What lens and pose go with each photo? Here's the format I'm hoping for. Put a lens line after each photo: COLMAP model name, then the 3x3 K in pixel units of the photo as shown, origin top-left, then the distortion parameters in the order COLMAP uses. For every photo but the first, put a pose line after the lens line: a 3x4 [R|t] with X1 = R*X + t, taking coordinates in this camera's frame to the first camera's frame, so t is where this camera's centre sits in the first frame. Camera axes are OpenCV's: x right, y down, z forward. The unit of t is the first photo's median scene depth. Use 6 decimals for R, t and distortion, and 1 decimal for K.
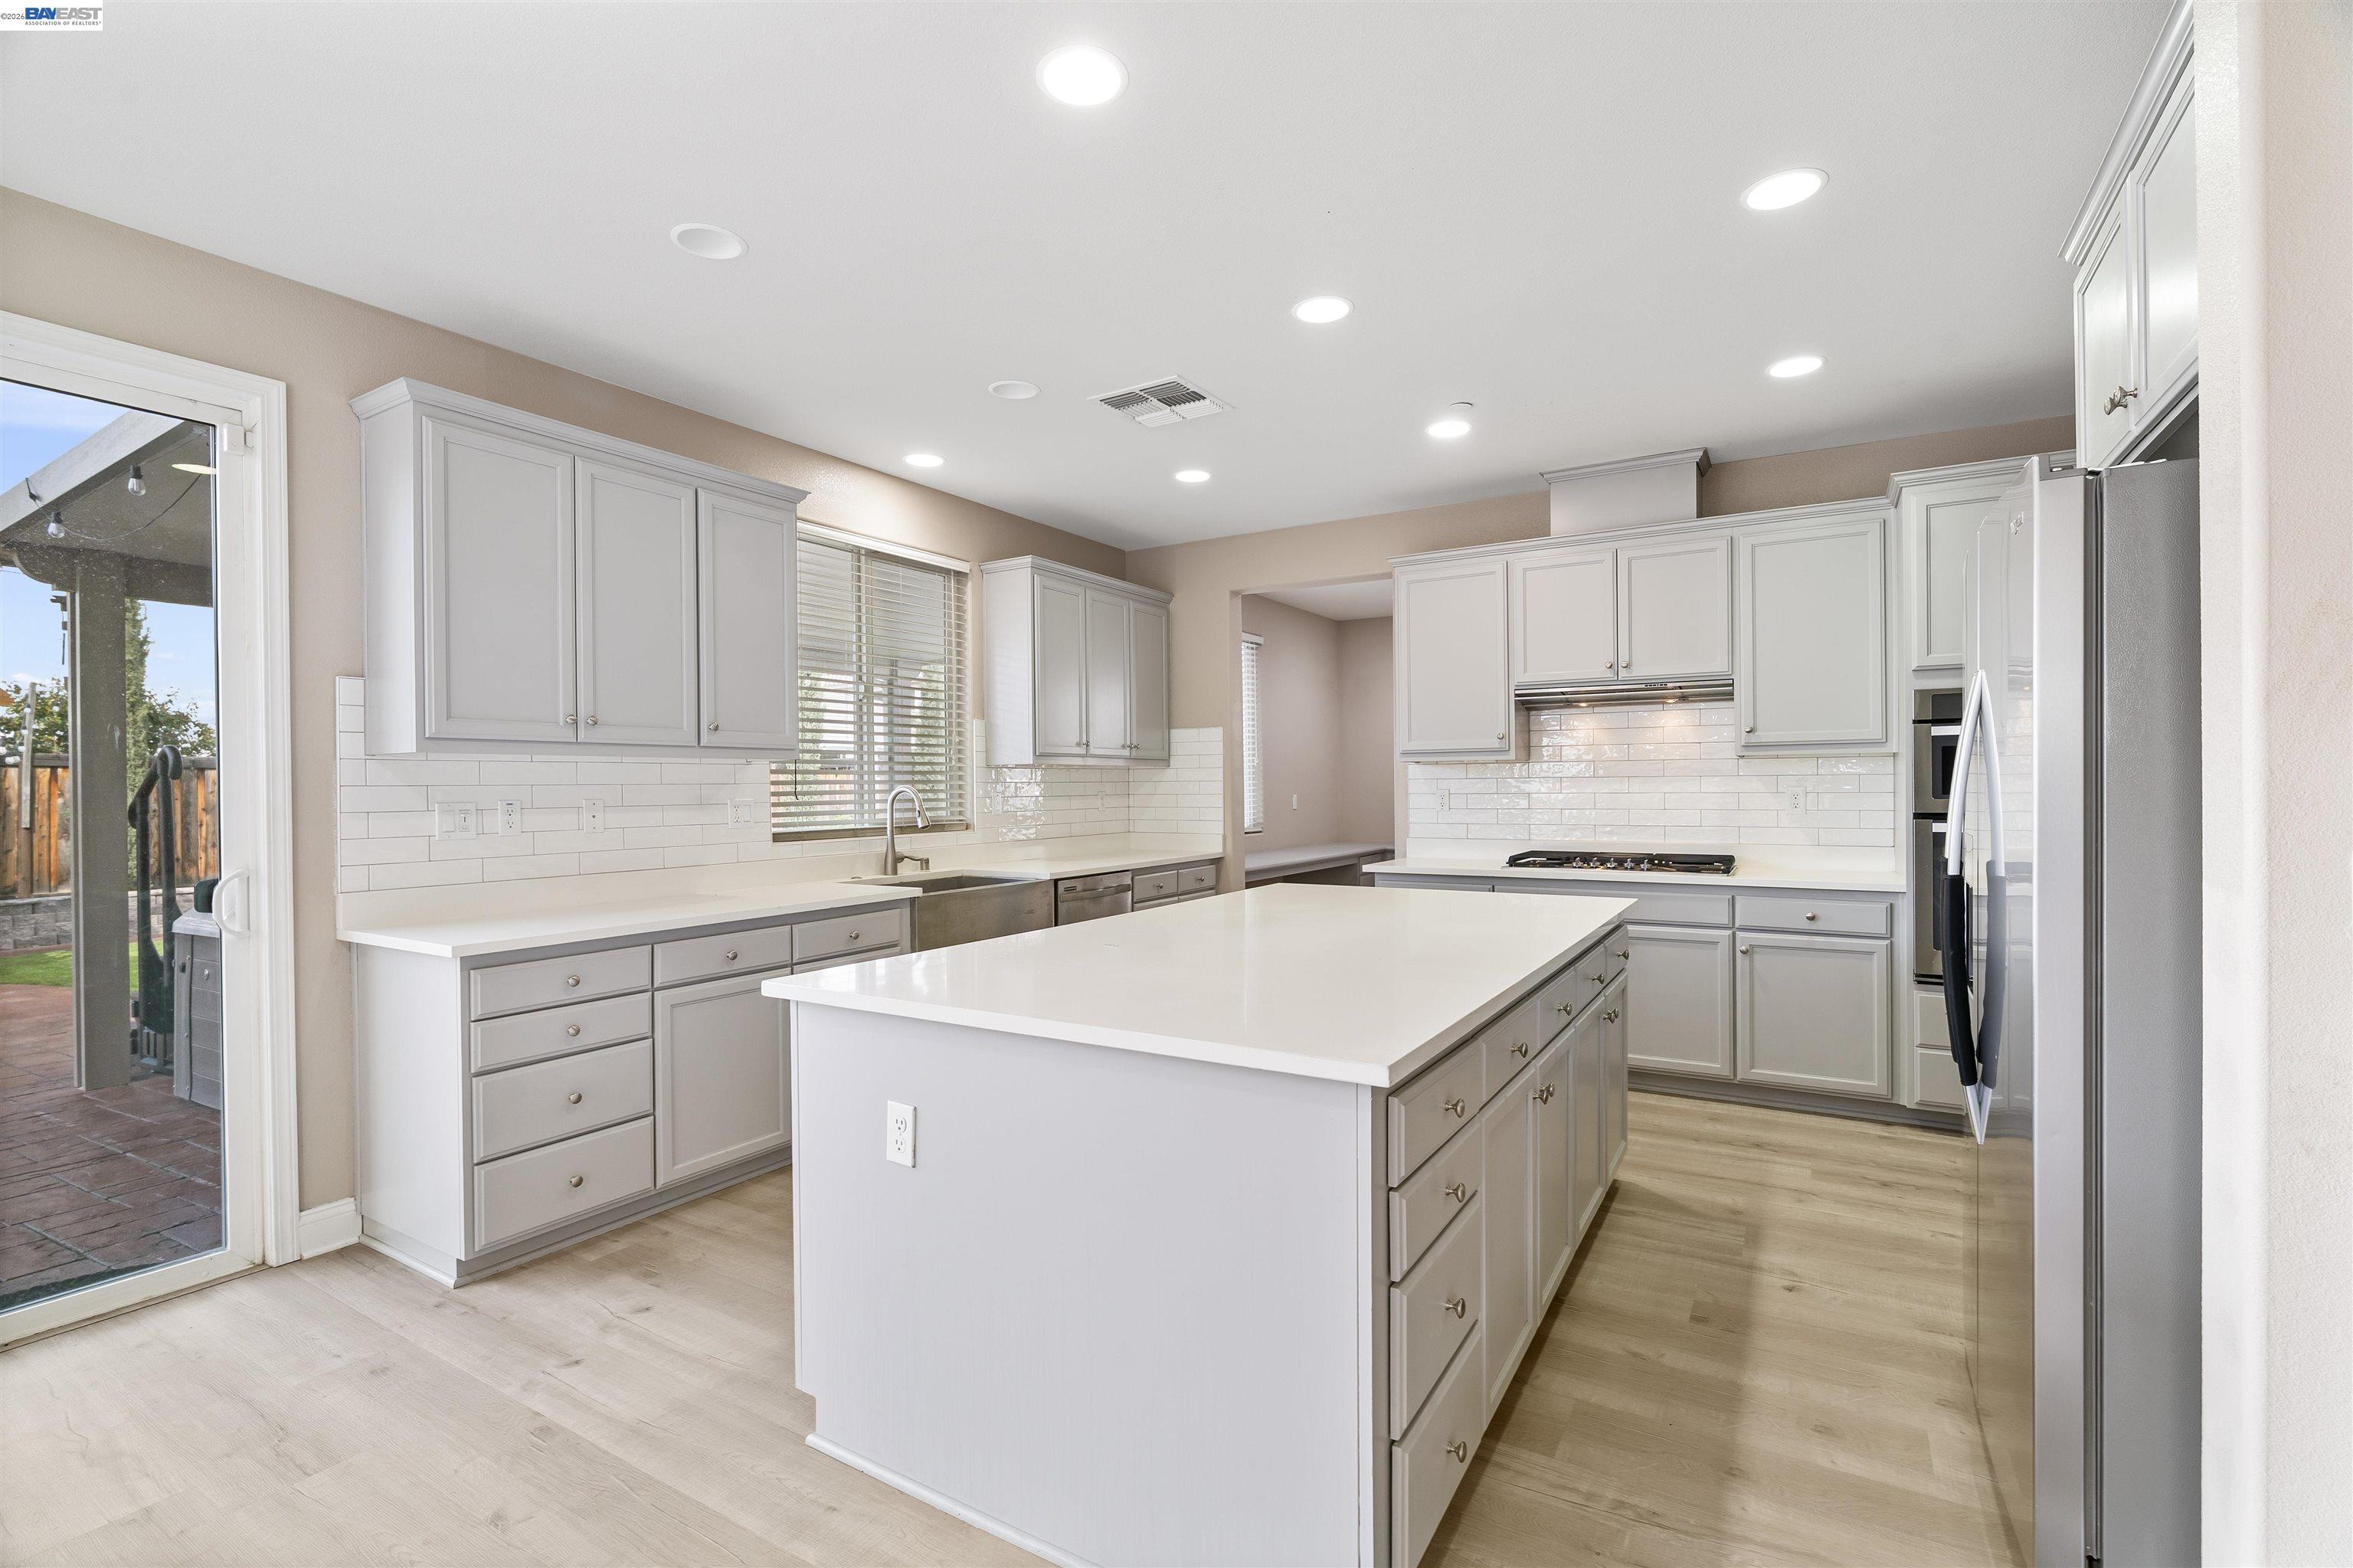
lens RADIAL K [[1066.8, 0, 1166.5], [0, 1066.8, 792.4], [0, 0, 1]] dist [-0.006021, 0.001059]
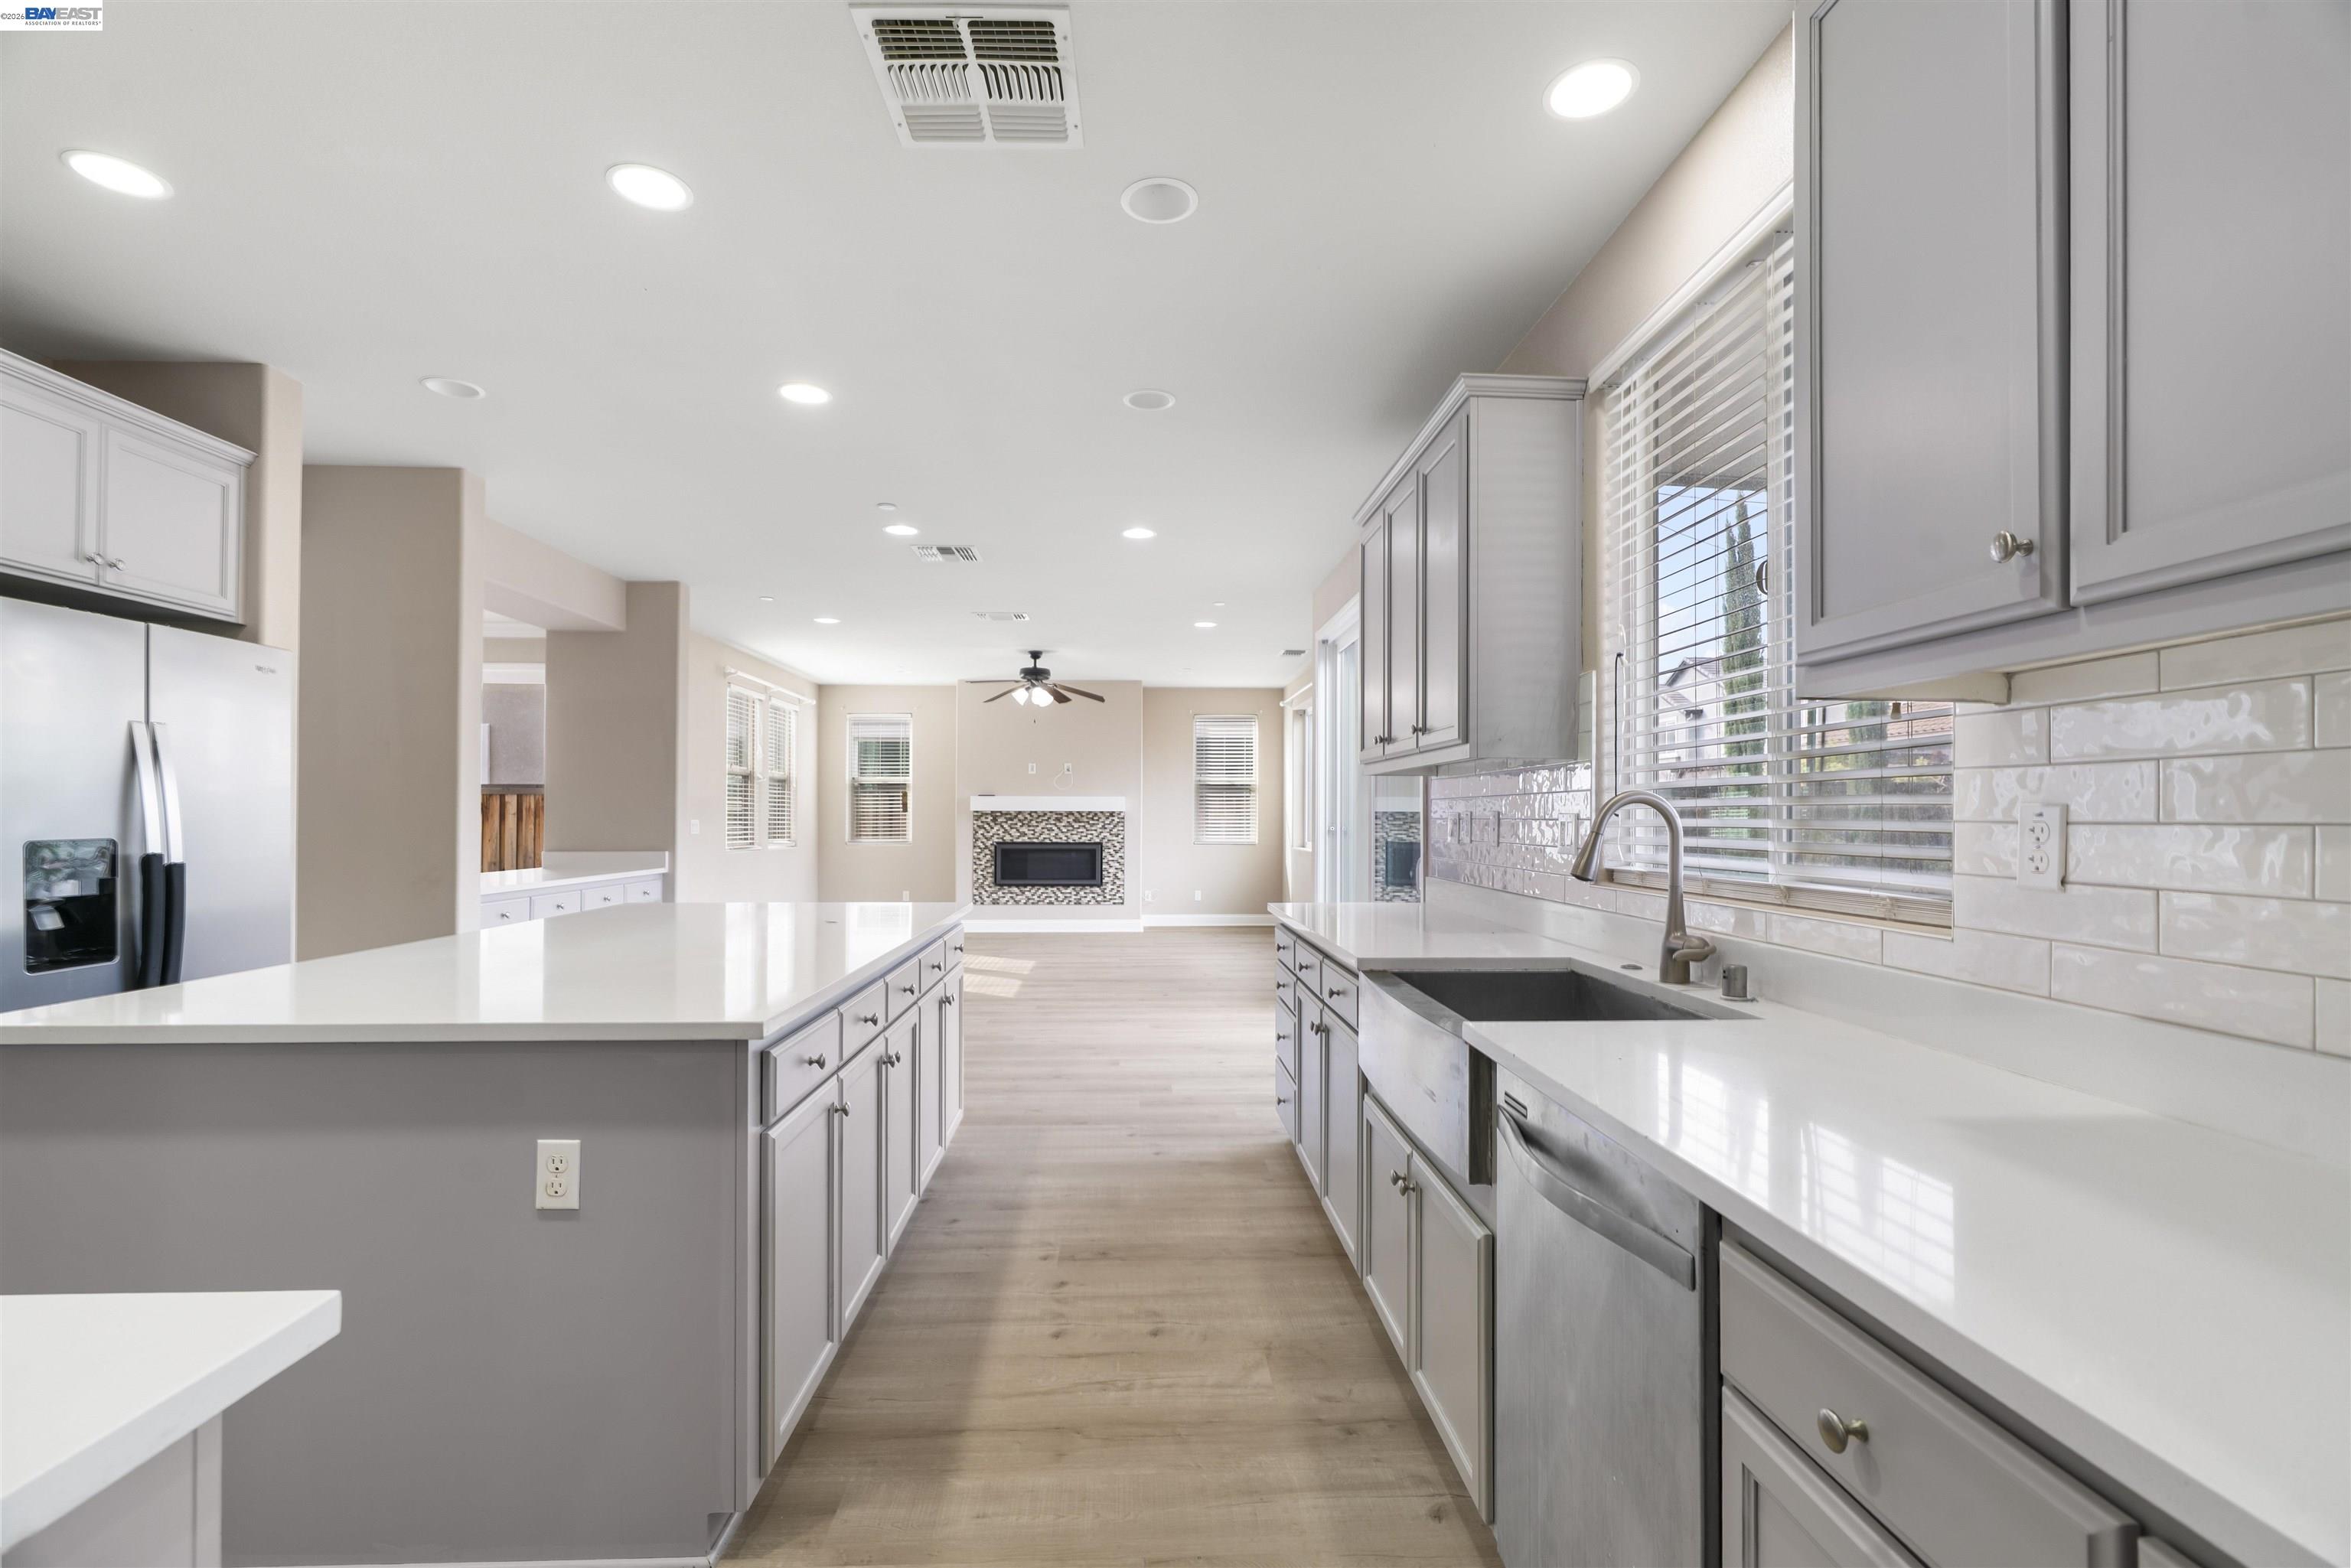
lens RADIAL K [[1065.8, 0, 1174.3], [0, 1065.8, 798.9], [0, 0, 1]] dist [-0.006021, 0.001059]
pose [[-0.827697, -0.001629, -0.561173, 0.188669], [0.002274, 0.999978, -0.006257, -0.001245], [0.561171, -0.006455, -0.827675, 1.291912]]
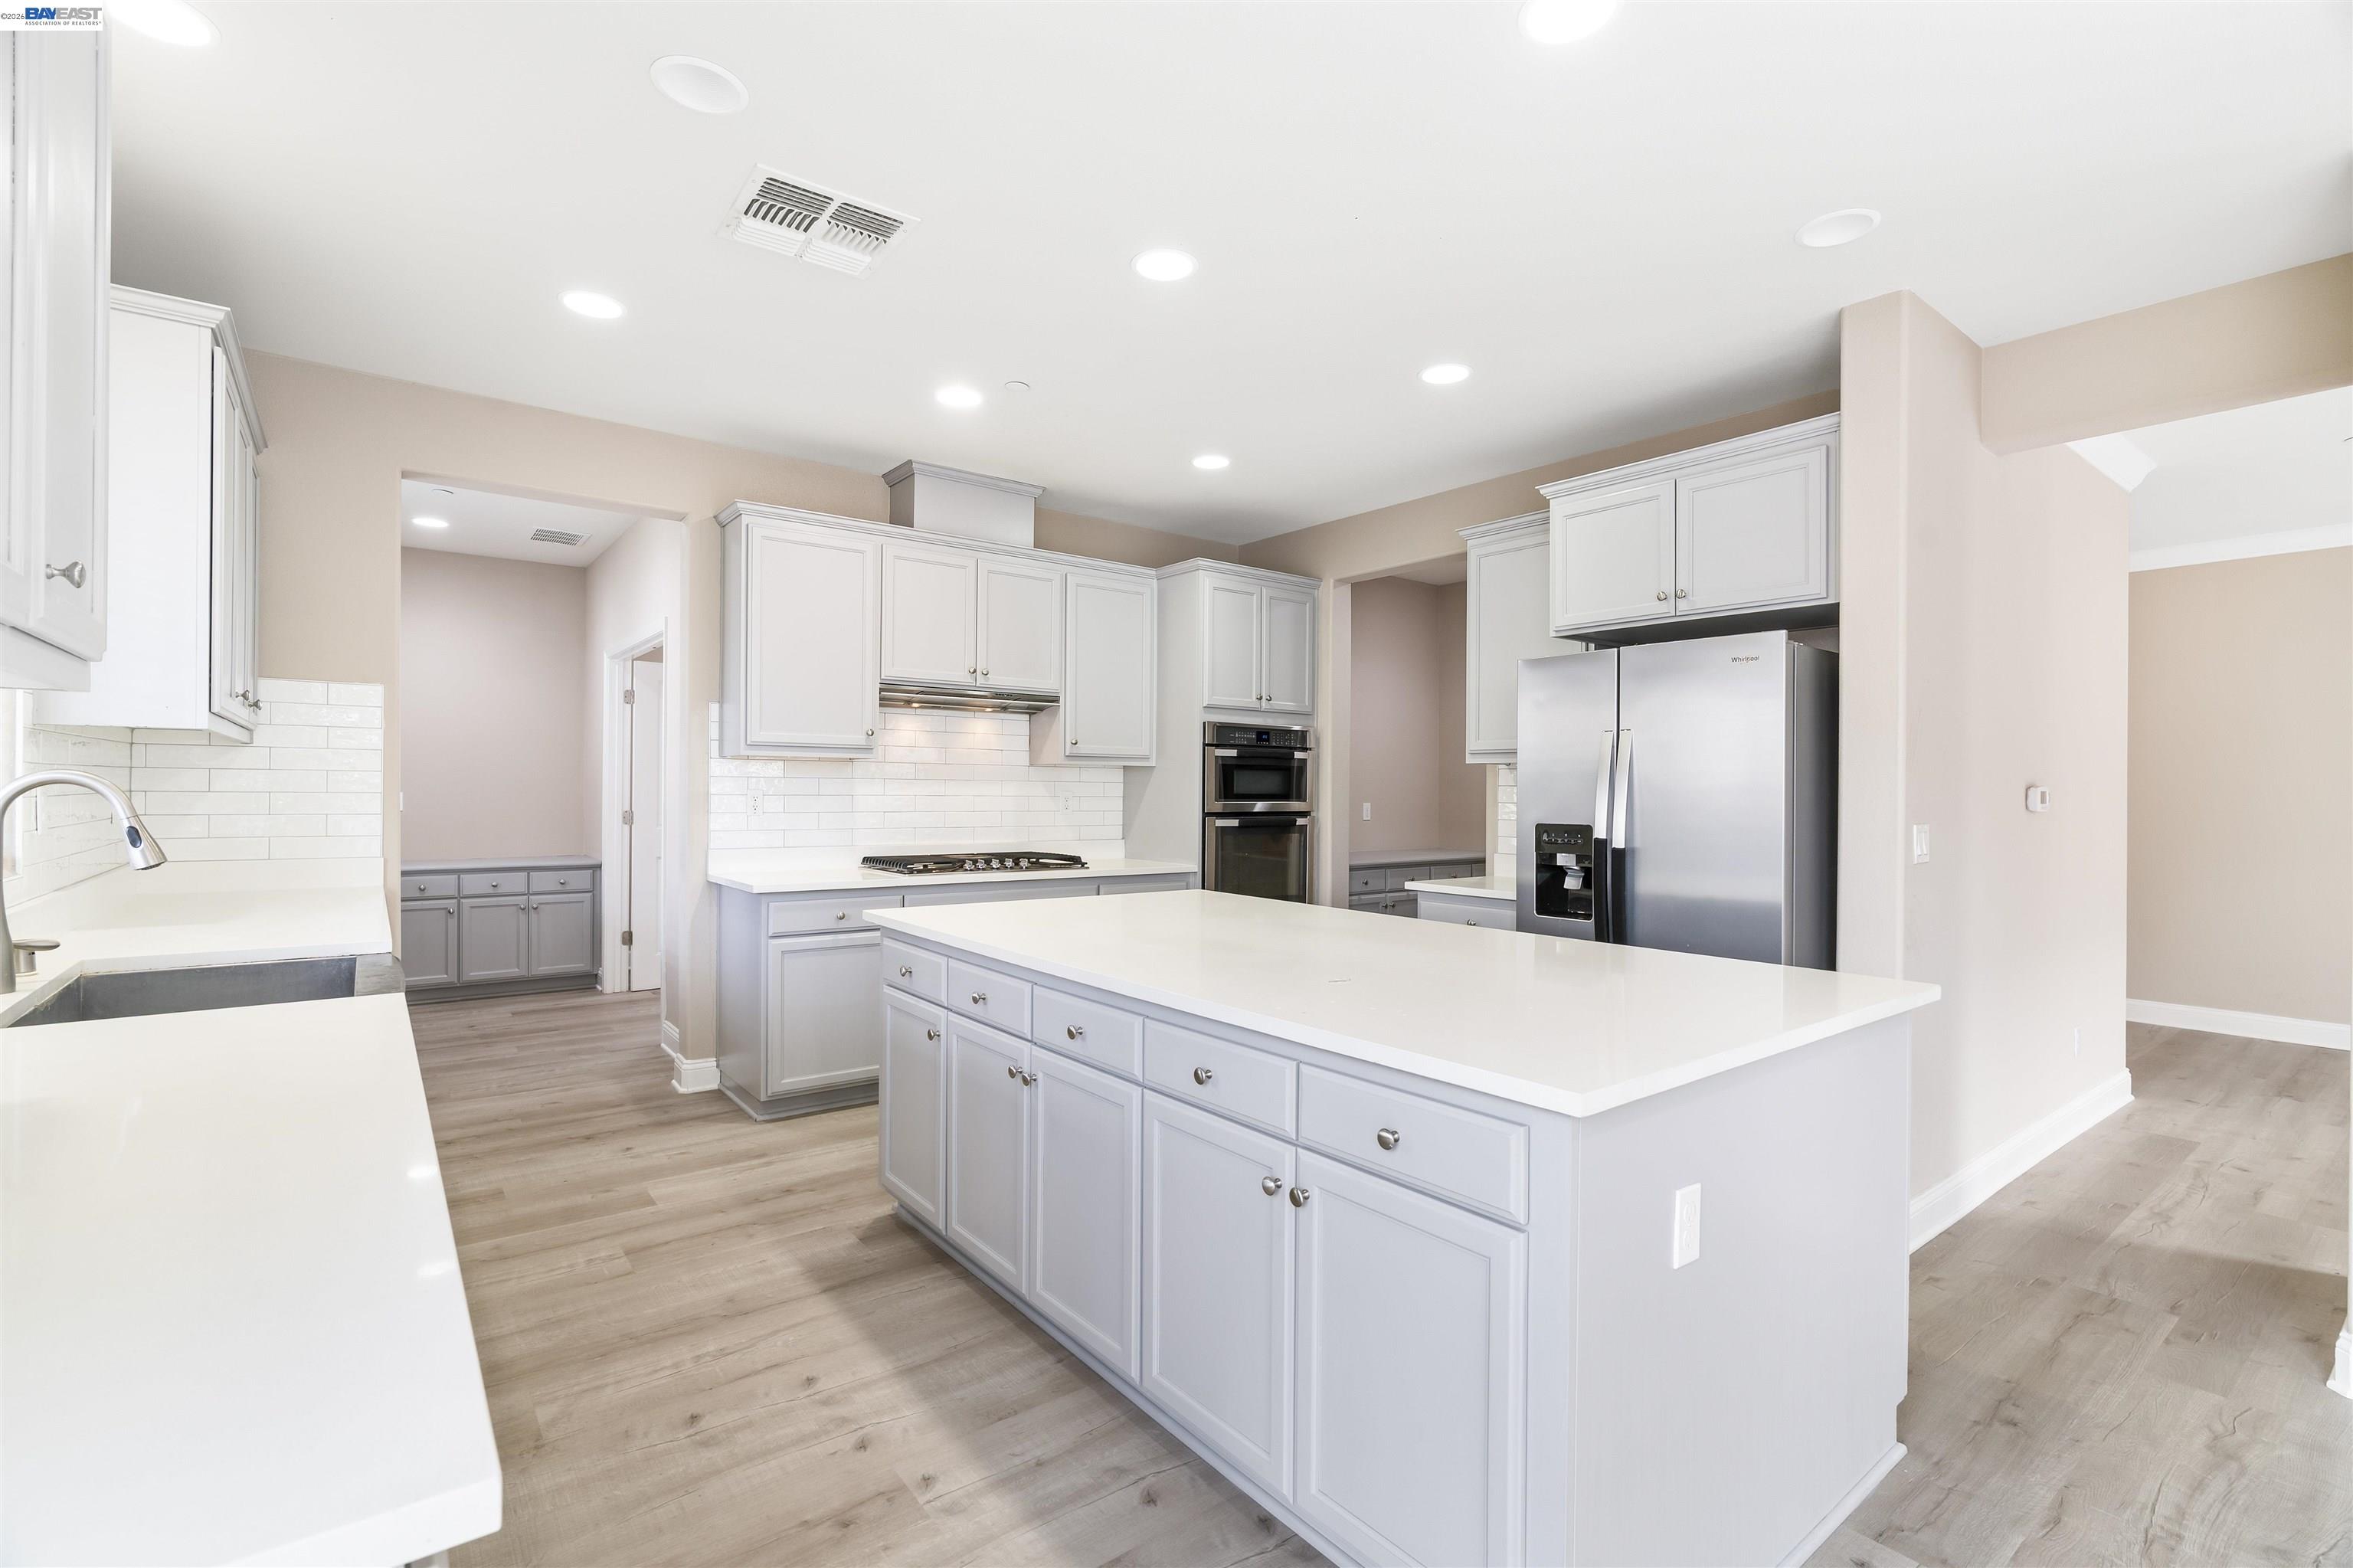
lens RADIAL K [[1066.8, 0, 1182.5], [0, 1066.8, 785.6], [0, 0, 1]] dist [-0.006021, 0.001059]
pose [[0.350615, 0.012485, 0.936436, -0.480332], [-0.009562, 0.999907, -0.009751, -0.001274], [-0.936471, -0.005535, 0.350702, 0.462034]]
